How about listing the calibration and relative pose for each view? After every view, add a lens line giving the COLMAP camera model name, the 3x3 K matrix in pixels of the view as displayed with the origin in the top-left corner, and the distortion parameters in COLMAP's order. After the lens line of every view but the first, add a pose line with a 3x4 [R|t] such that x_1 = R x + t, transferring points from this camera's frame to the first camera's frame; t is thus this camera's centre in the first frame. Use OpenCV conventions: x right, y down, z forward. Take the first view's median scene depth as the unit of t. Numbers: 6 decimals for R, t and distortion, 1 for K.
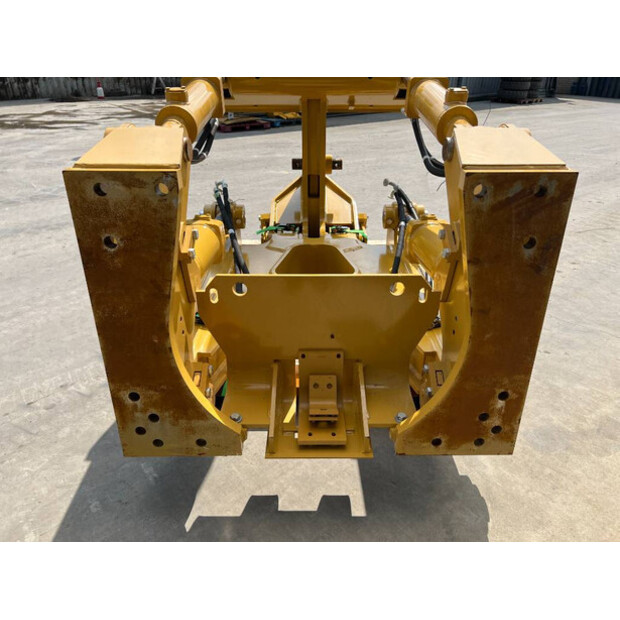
lens RADIAL K [[465.2, 0, 317.1], [0, 465.2, 308.9], [0, 0, 1]] dist [0.058378, -0.064254]
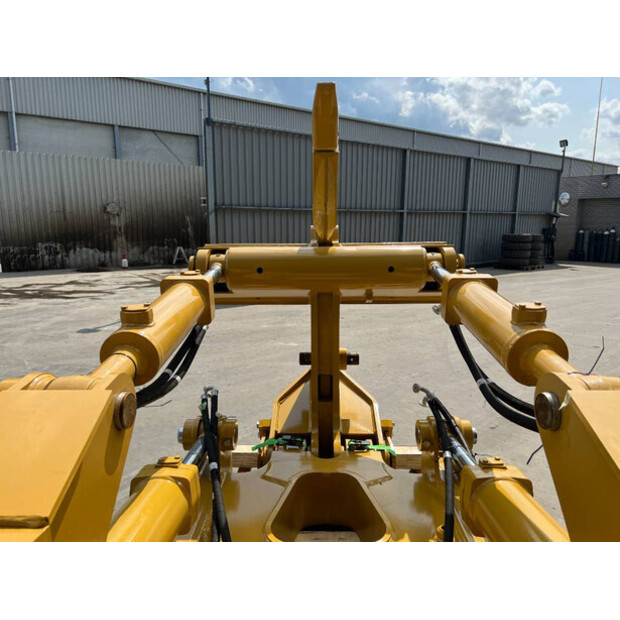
lens RADIAL K [[465.2, 0, 317.1], [0, 465.2, 308.9], [0, 0, 1]] dist [0.058378, -0.064254]
pose [[0.999742, -0.007981, -0.021277, -0.003014], [0.000828, 0.948473, -0.316857, -0.129304], [0.022710, 0.316758, 0.948235, 0.176762]]
